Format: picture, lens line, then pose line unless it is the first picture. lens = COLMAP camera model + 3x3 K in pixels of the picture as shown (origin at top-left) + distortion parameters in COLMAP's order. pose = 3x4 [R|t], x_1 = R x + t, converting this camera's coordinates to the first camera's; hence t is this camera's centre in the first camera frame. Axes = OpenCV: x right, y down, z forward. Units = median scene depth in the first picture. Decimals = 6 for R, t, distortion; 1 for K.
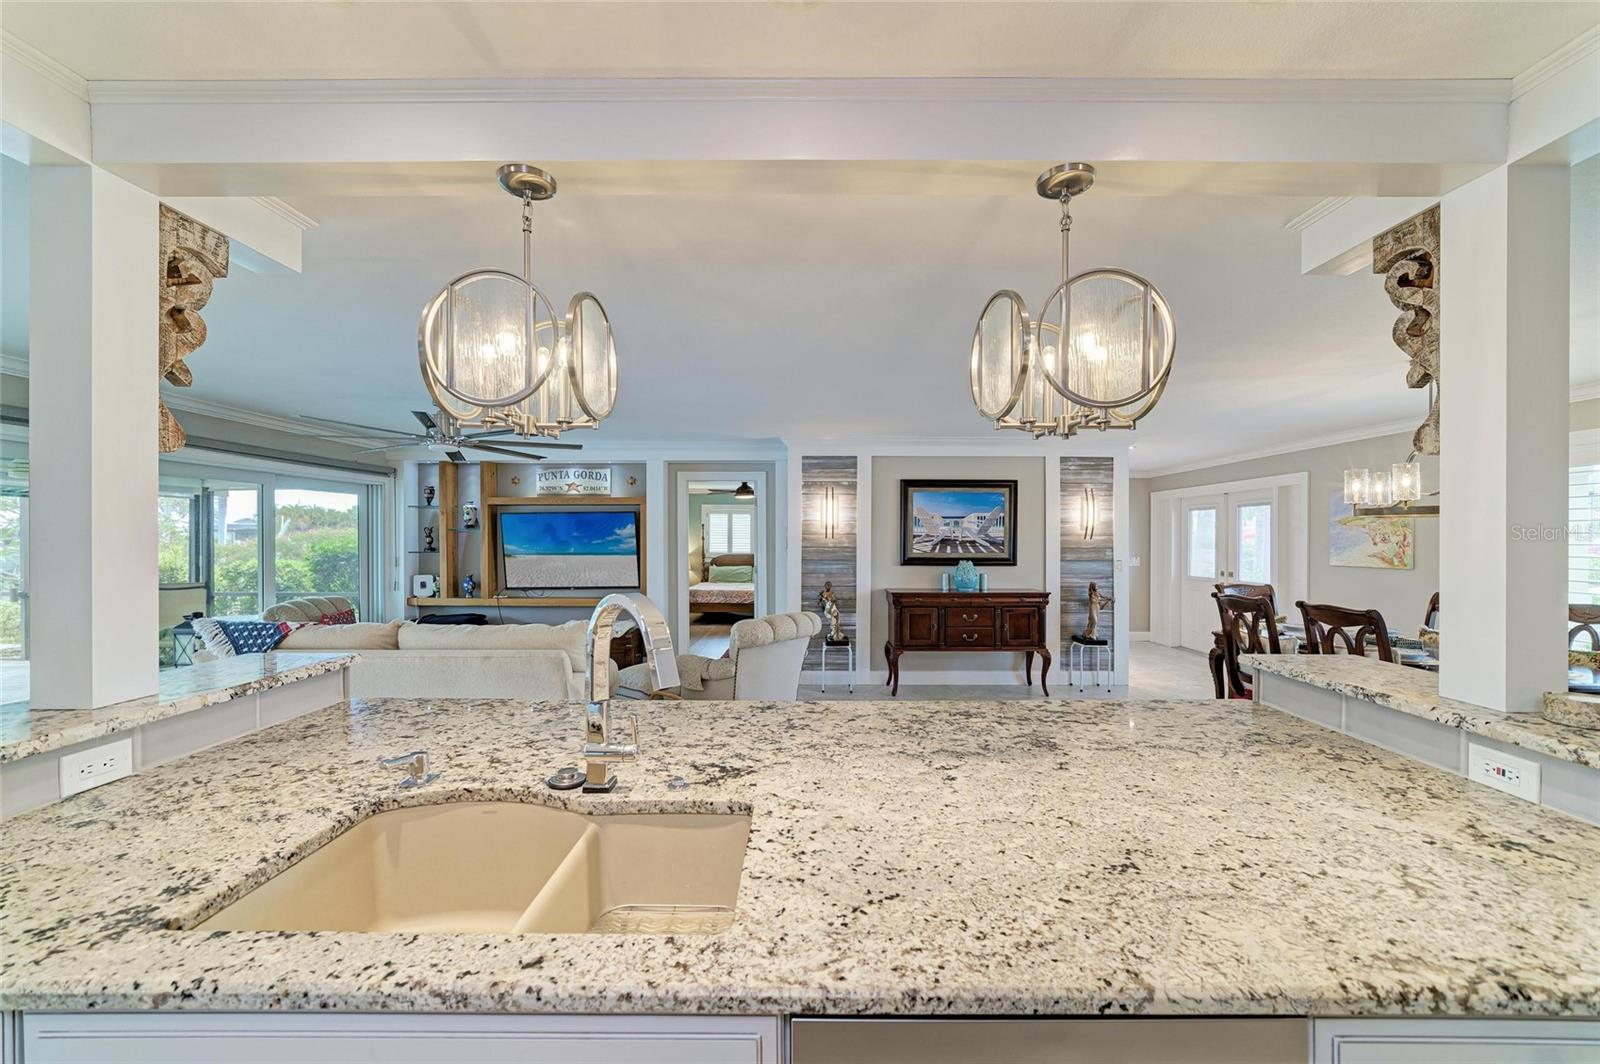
lens RADIAL K [[627.7, 0, 802.7], [0, 627.7, 539.3], [0, 0, 1]] dist [-0.015198, 0.002563]
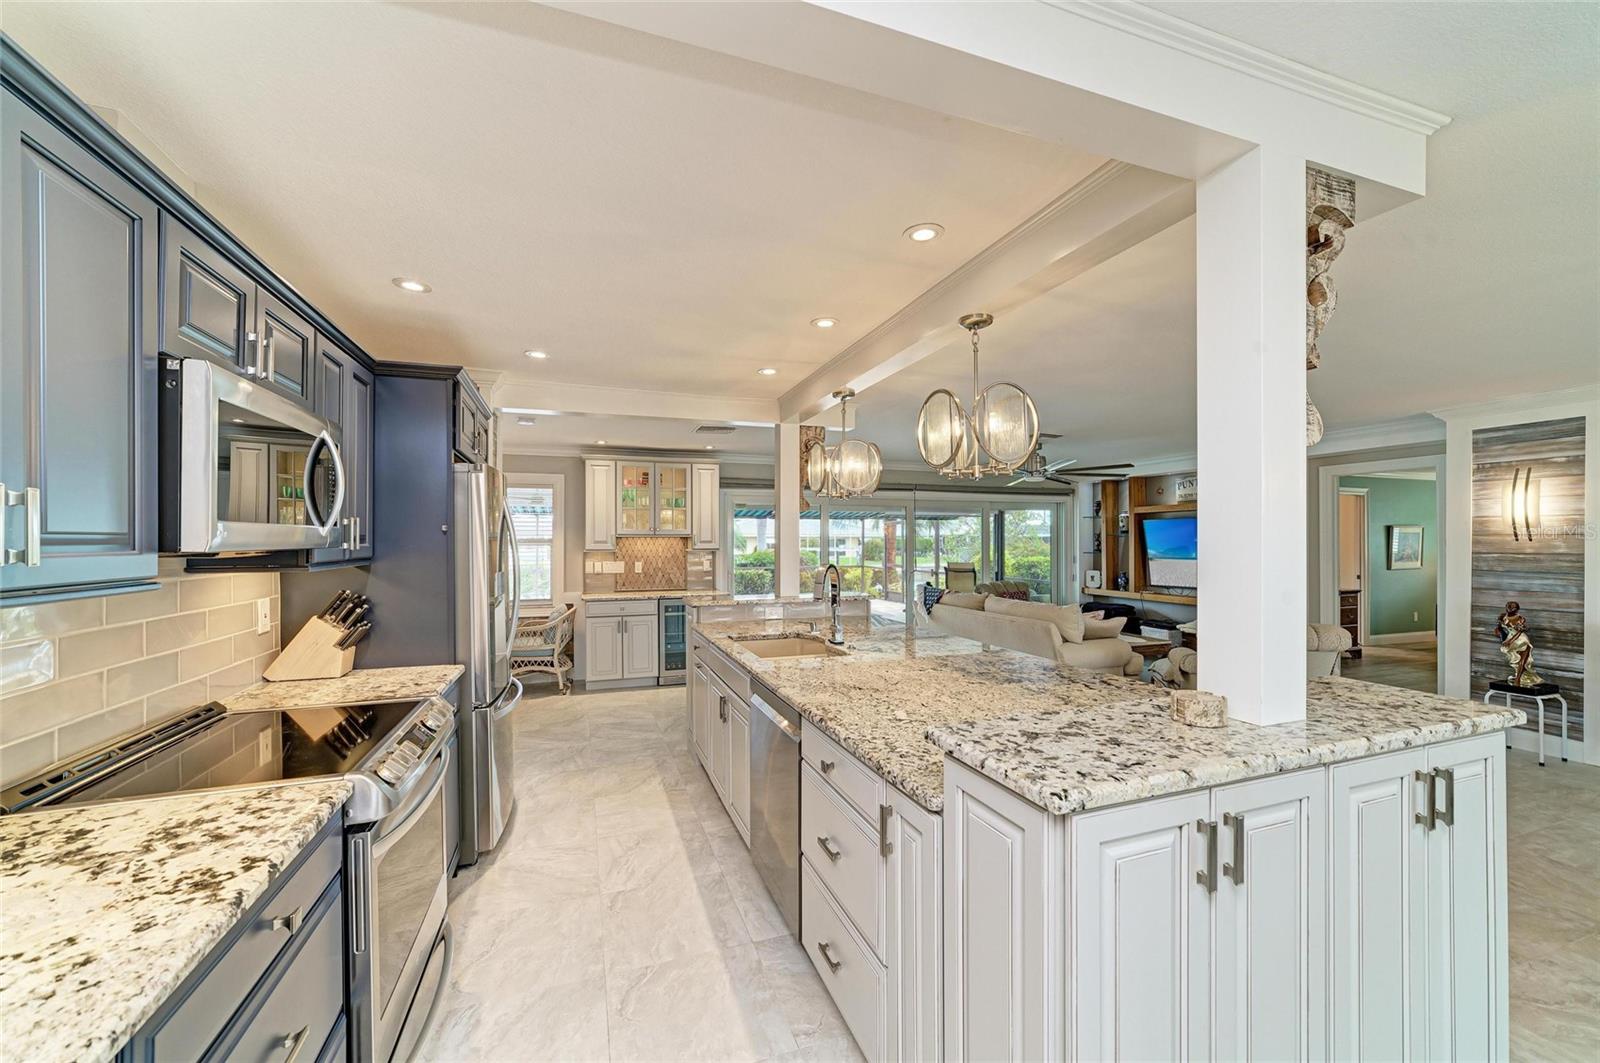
lens RADIAL K [[627.7, 0, 800.1], [0, 627.7, 535.4], [0, 0, 1]] dist [-0.015198, 0.002563]
pose [[0.340233, -0.011615, -0.940269, 0.415424], [0.000214, 0.999925, -0.012275, 0.000625], [0.940341, 0.003975, 0.340210, 0.004309]]
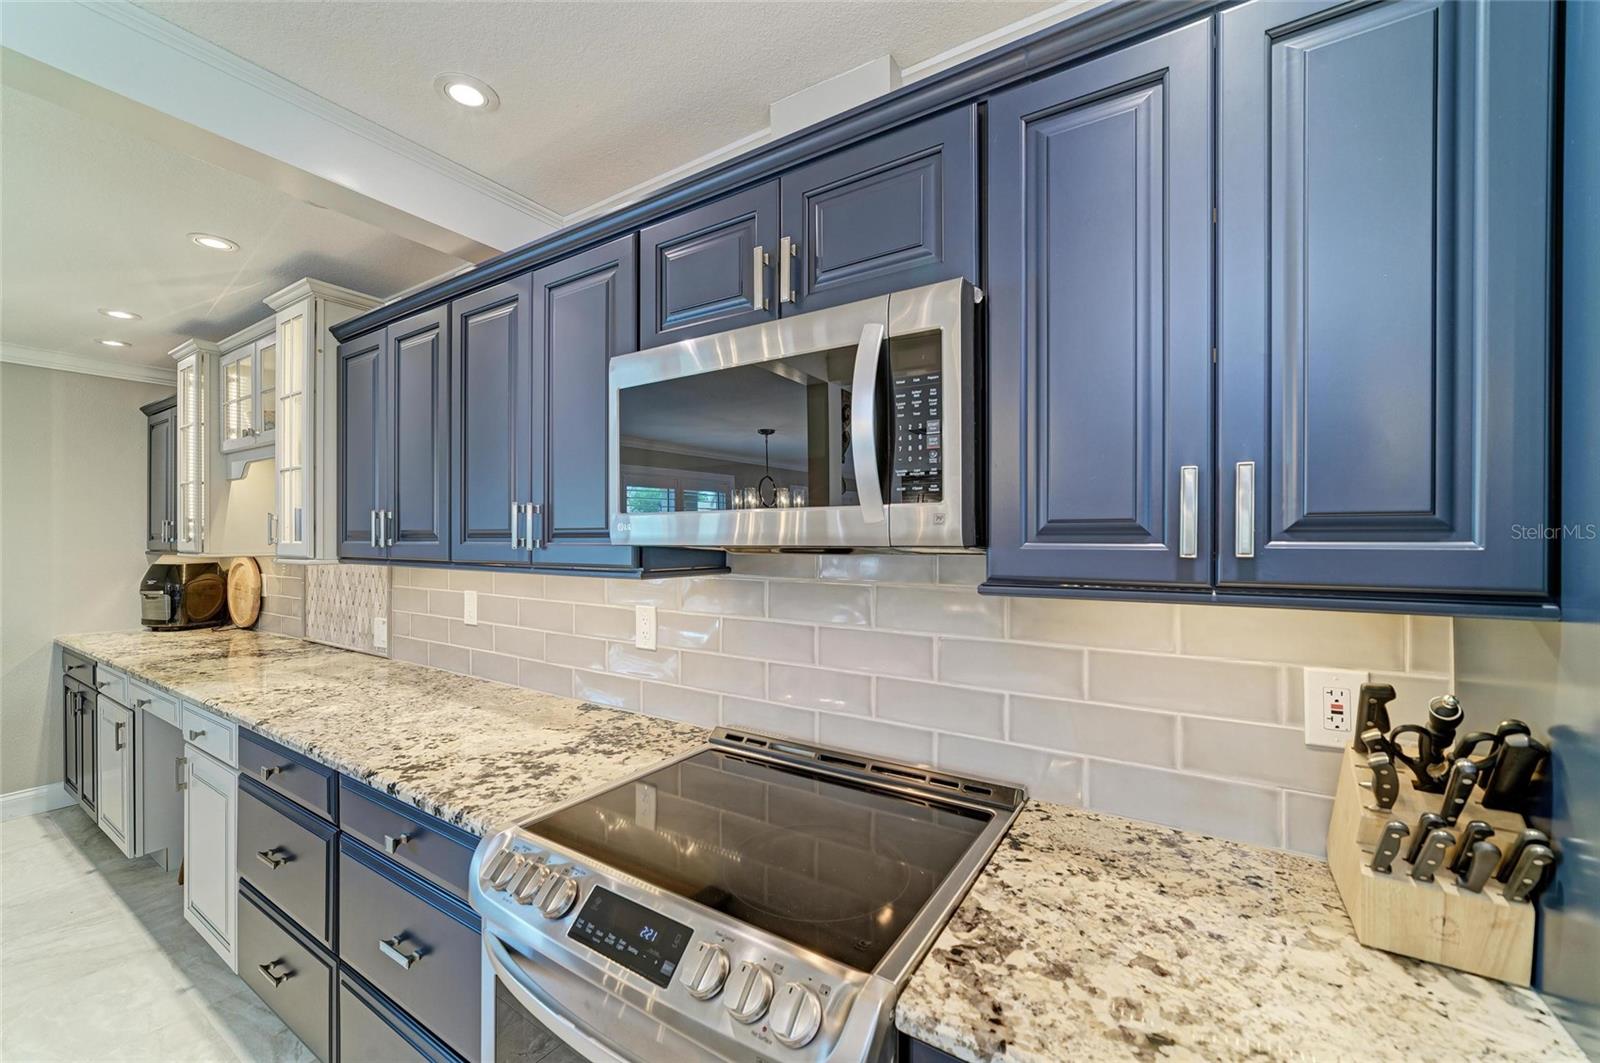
lens RADIAL K [[627.7, 0, 803.3], [0, 627.7, 537.2], [0, 0, 1]] dist [-0.015198, 0.002563]
pose [[-0.849438, -0.002465, 0.527683, -0.025626], [0.002369, 0.999961, 0.008485, -0.001589], [-0.527684, 0.008457, -0.849399, 0.037395]]
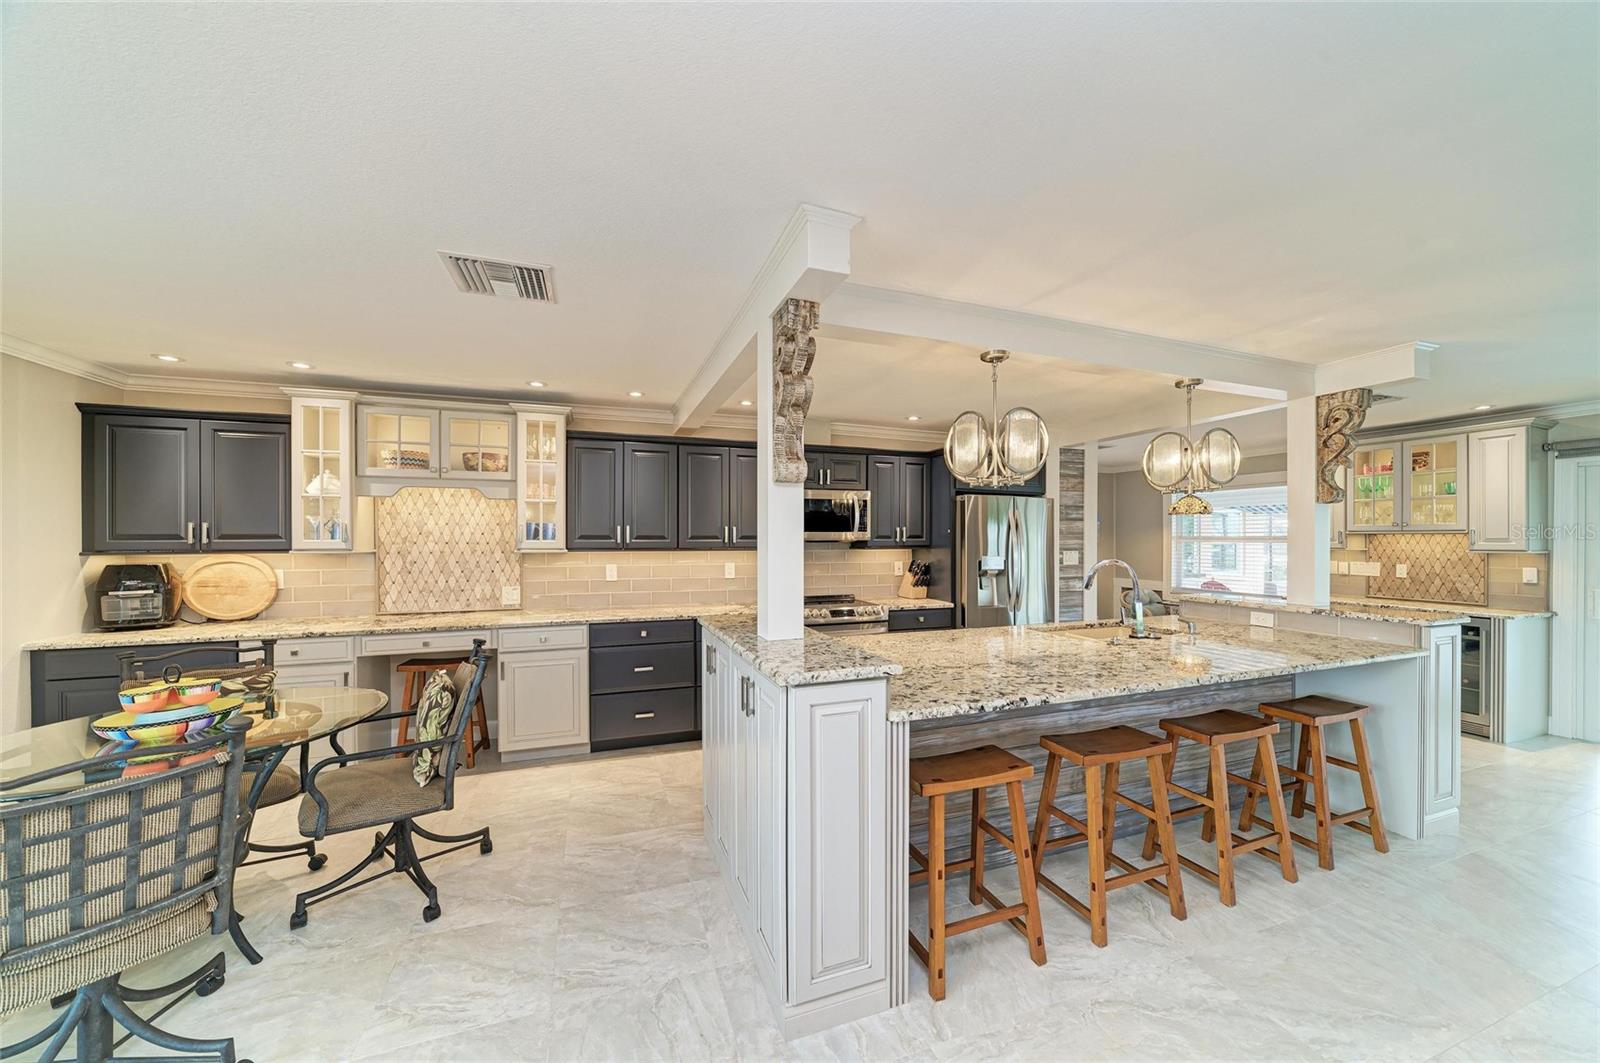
lens RADIAL K [[576.0, 0, 797.7], [0, 576.0, 540.1], [0, 0, 1]] dist [-0.013237, 0.001998]
pose [[-0.937810, -0.002356, -0.347141, 0.376582], [-0.003852, 0.999986, 0.003620, -0.000519], [0.347127, 0.004733, -0.937806, 0.573390]]
